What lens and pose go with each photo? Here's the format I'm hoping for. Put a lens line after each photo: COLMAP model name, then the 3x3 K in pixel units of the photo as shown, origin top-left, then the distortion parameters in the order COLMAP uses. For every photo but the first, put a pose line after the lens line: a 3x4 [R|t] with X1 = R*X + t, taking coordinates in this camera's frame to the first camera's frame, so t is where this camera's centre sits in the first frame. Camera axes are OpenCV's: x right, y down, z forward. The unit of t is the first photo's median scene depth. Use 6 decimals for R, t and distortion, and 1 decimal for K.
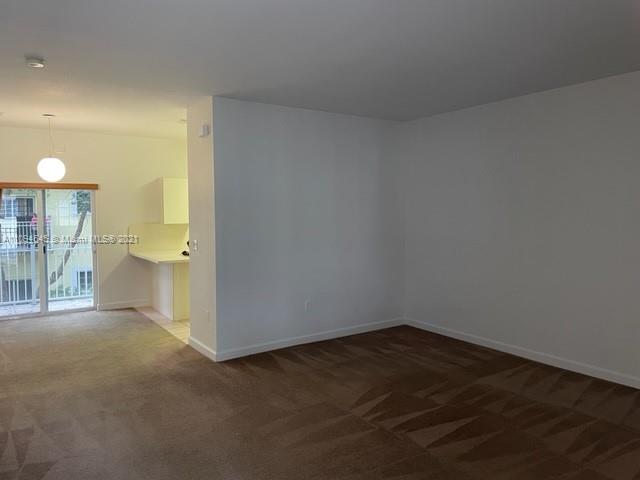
lens RADIAL K [[481.5, 0, 324.7], [0, 481.5, 237.7], [0, 0, 1]] dist [0.080318, -0.090187]
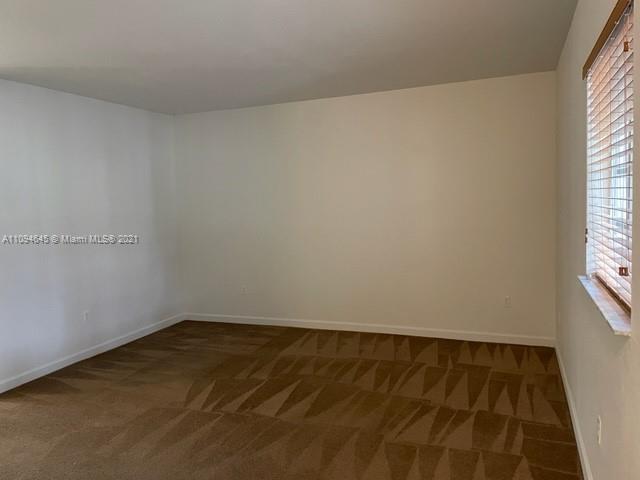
lens RADIAL K [[481.5, 0, 324.7], [0, 481.5, 237.7], [0, 0, 1]] dist [0.080318, -0.090187]
pose [[0.832944, -0.073286, 0.548483, -0.171036], [0.068718, 0.997218, 0.028886, 0.002478], [-0.549074, 0.013630, 0.835663, 0.010594]]
